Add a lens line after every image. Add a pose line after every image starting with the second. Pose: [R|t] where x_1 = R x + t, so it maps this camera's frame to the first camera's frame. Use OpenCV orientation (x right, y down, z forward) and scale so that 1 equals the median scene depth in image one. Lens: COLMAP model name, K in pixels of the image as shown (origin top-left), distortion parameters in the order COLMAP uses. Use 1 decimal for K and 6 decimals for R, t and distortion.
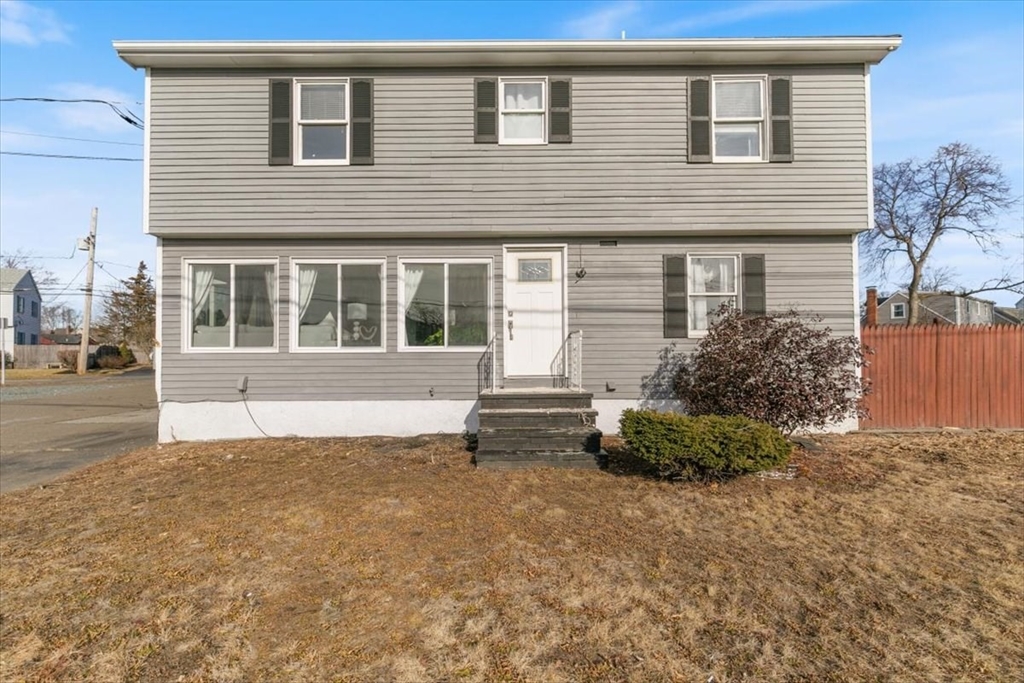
lens RADIAL K [[396.7, 0, 512.0], [0, 396.7, 342.5], [0, 0, 1]] dist [-0.000981, -0.000038]
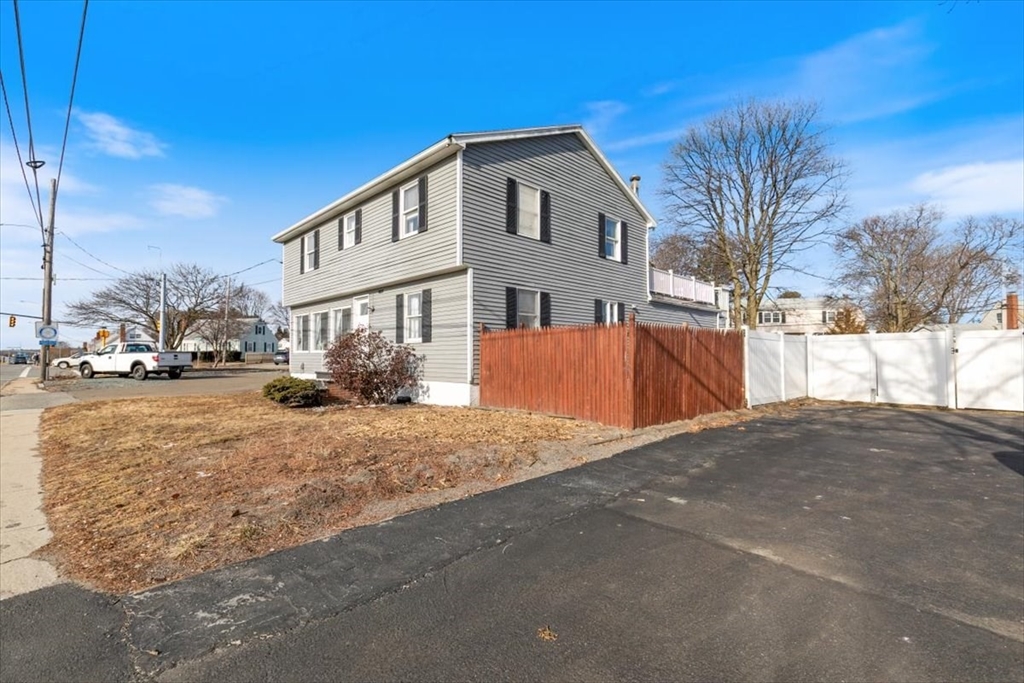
lens RADIAL K [[457.1, 0, 511.7], [0, 457.1, 347.8], [0, 0, 1]] dist [0.001978, 0.000023]
pose [[0.702340, -0.010571, -0.711763, 2.127126], [0.014771, 0.999891, -0.000276, 0.013698], [0.711688, -0.010319, 0.702419, -0.030970]]
